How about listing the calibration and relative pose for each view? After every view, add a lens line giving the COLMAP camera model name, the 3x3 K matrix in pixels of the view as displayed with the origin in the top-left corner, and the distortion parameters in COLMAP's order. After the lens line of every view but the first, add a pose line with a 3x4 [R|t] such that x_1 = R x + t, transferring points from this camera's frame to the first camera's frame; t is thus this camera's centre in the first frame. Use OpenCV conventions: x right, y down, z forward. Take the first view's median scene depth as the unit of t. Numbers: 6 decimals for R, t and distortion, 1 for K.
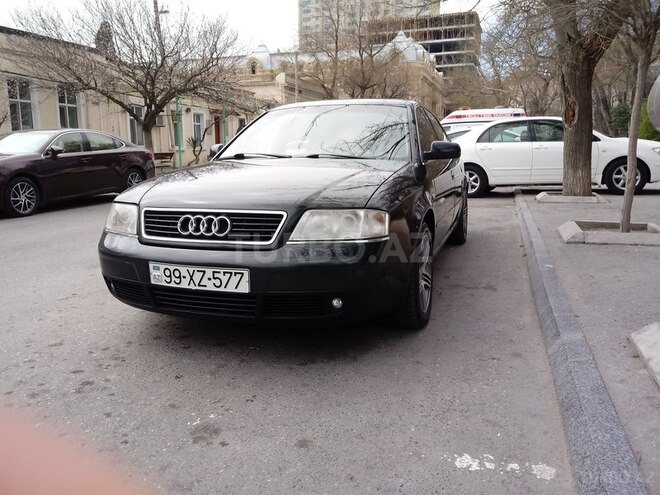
lens RADIAL K [[528.3, 0, 330.0], [0, 528.3, 247.5], [0, 0, 1]] dist [-0.000465, -0.012168]
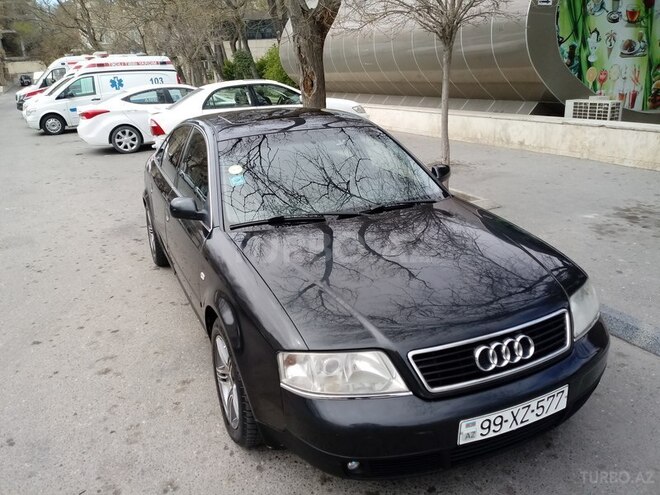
lens RADIAL K [[528.3, 0, 330.0], [0, 528.3, 247.5], [0, 0, 1]] dist [-0.000465, -0.012168]
pose [[0.729420, -0.228272, 0.644855, -0.928640], [0.148502, 0.973039, 0.176469, -0.385099], [-0.667752, -0.032958, 0.743654, 0.575525]]
